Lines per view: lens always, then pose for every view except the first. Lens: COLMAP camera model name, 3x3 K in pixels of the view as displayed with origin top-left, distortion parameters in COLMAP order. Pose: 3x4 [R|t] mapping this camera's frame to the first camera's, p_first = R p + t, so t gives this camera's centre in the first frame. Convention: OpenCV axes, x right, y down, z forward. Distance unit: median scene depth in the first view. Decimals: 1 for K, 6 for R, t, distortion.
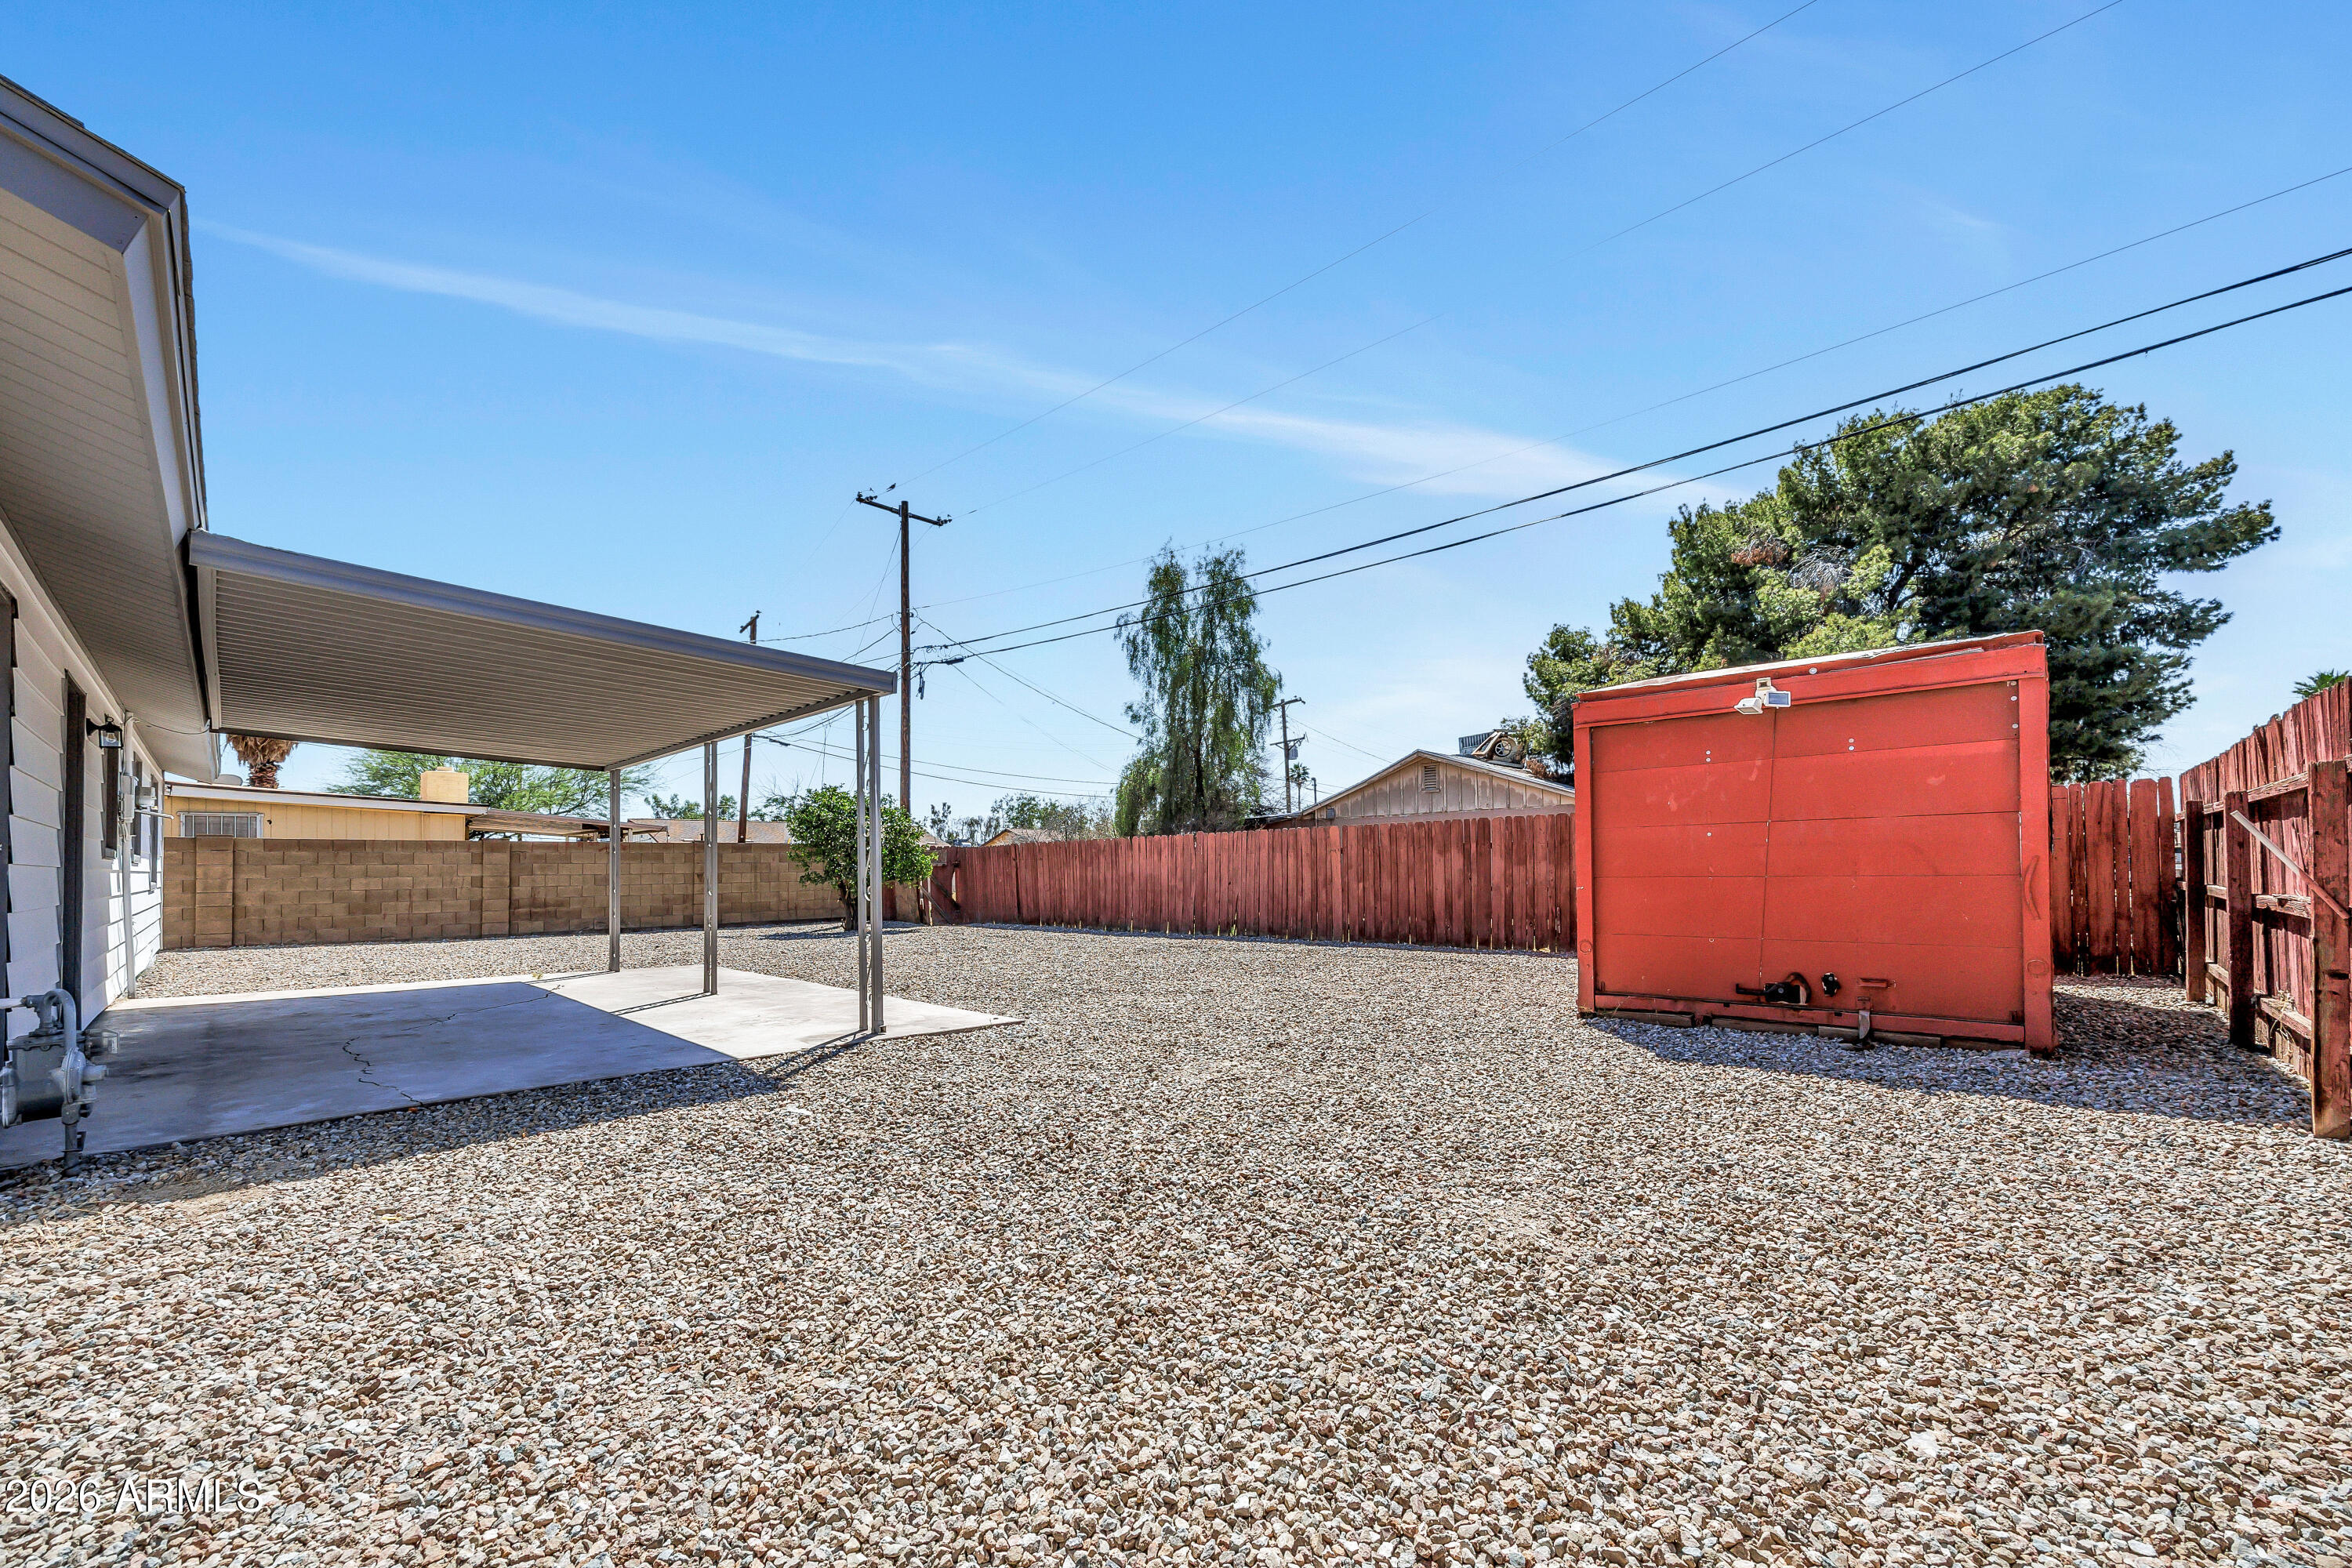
lens RADIAL K [[910.5, 0, 1164.2], [0, 910.5, 857.7], [0, 0, 1]] dist [-0.000665, 0.000023]
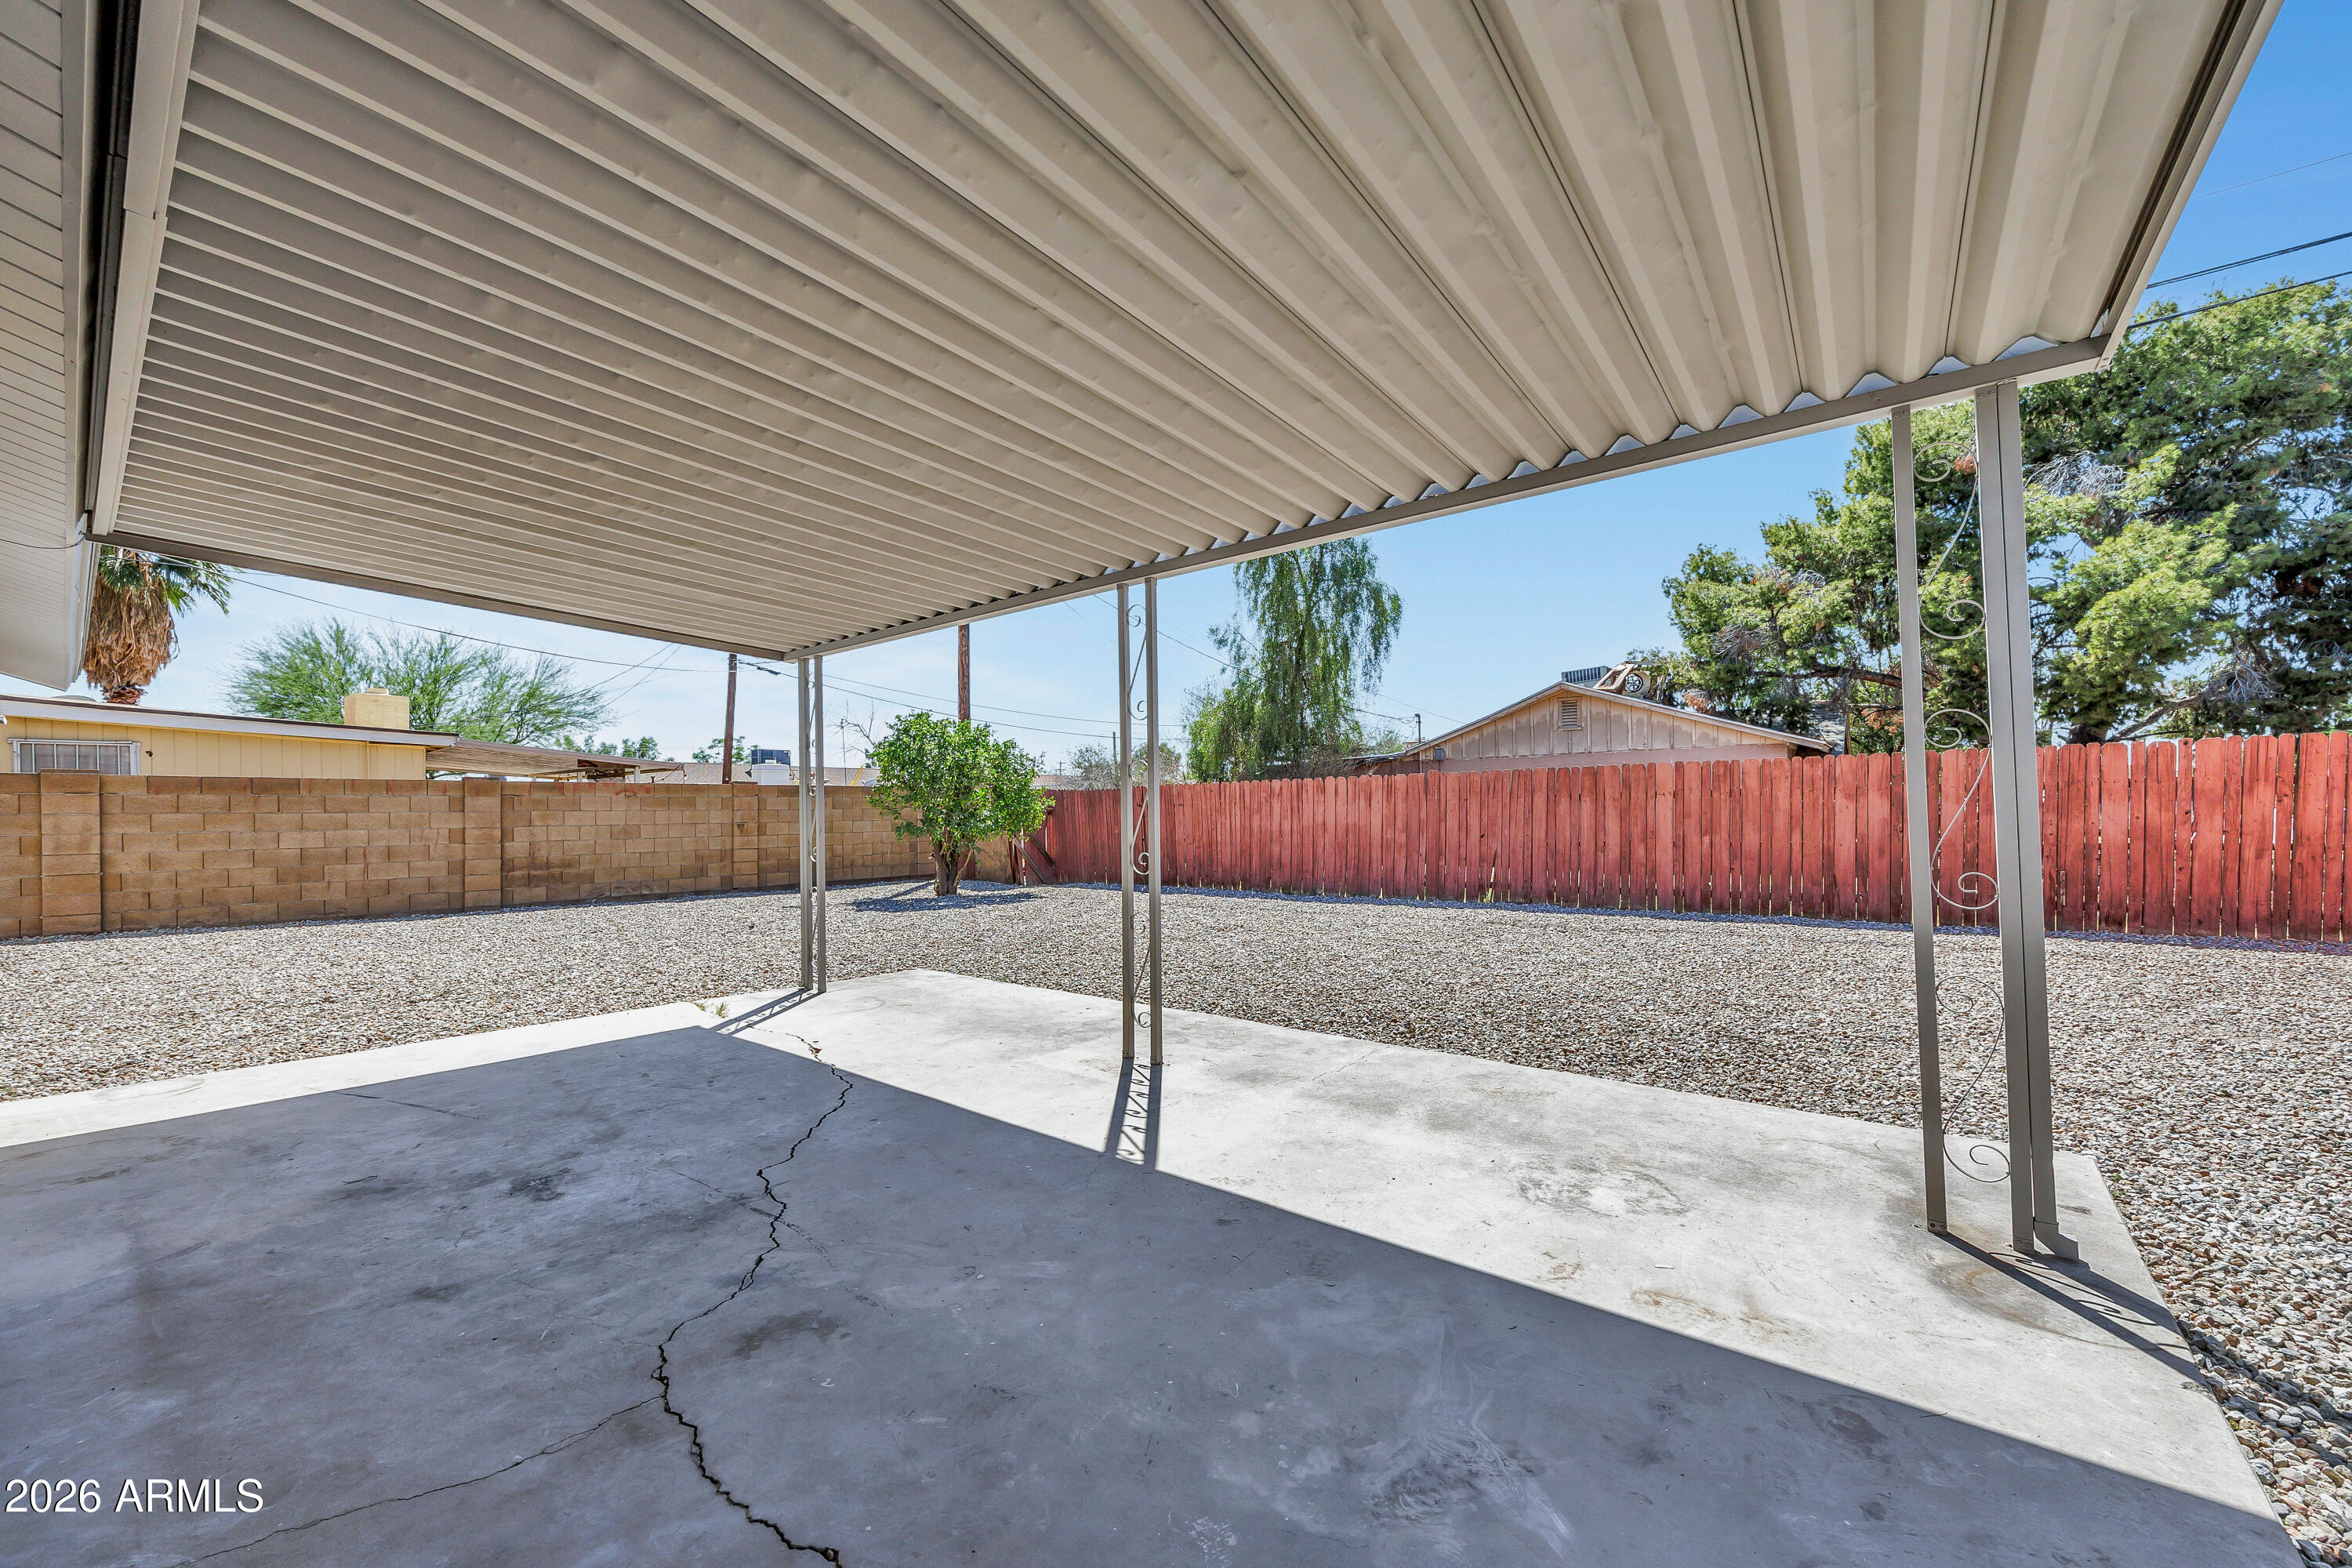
lens RADIAL K [[914.4, 0, 1183.6], [0, 914.4, 818.3], [0, 0, 1]] dist [-0.000286, -0.000215]
pose [[0.995880, -0.001089, 0.090671, -0.229254], [-0.000379, 0.999869, 0.016165, -0.000190], [-0.090677, -0.016132, 0.995750, 0.201853]]
